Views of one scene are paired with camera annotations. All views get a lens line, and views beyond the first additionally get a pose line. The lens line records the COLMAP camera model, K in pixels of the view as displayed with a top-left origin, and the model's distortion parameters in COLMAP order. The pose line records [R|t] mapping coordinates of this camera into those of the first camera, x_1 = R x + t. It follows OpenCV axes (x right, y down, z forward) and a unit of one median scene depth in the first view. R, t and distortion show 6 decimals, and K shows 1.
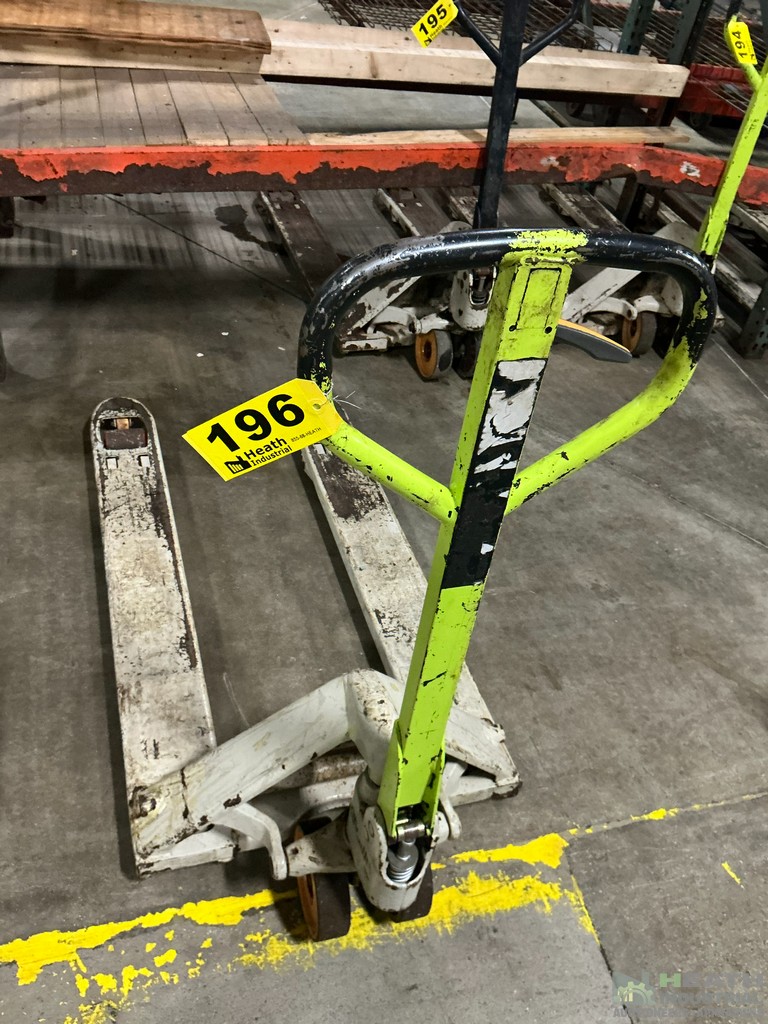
lens RADIAL K [[872.0, 0, 397.5], [0, 872.0, 511.2], [0, 0, 1]] dist [0.085164, -0.160972]
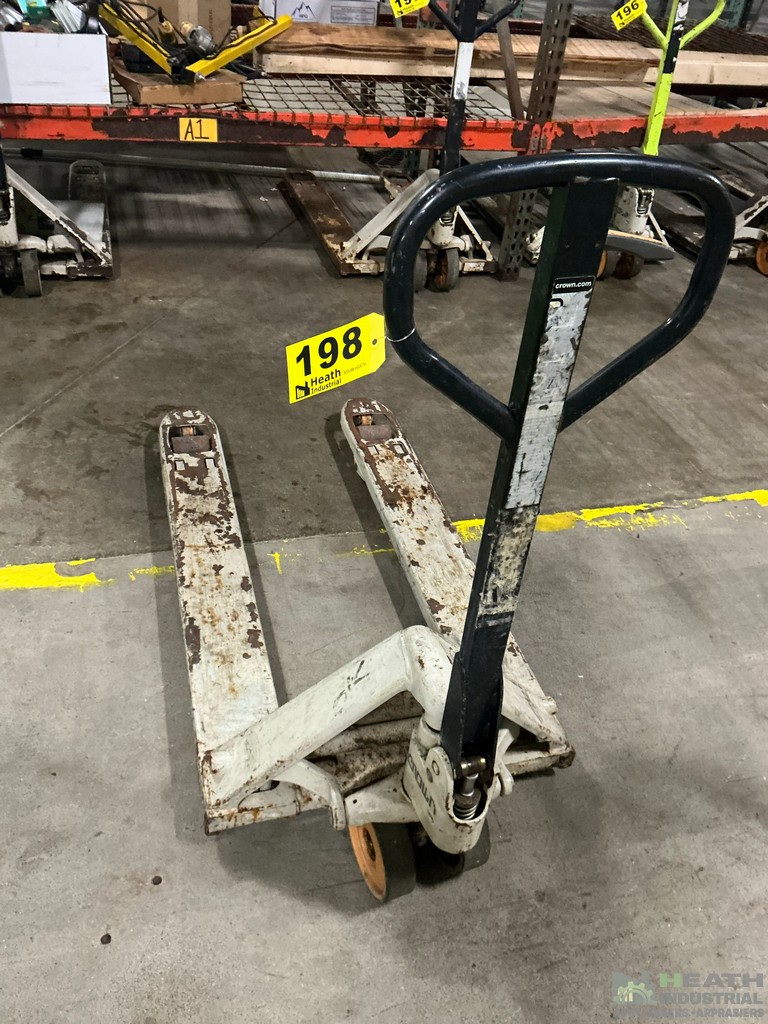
lens RADIAL K [[863.1, 0, 383.6], [0, 863.1, 508.6], [0, 0, 1]] dist [0.124050, -0.251584]
pose [[0.998581, -0.038305, -0.037004, -0.601094], [0.035854, 0.997256, -0.064773, 0.323975], [0.039384, 0.063354, 0.997214, -0.476734]]
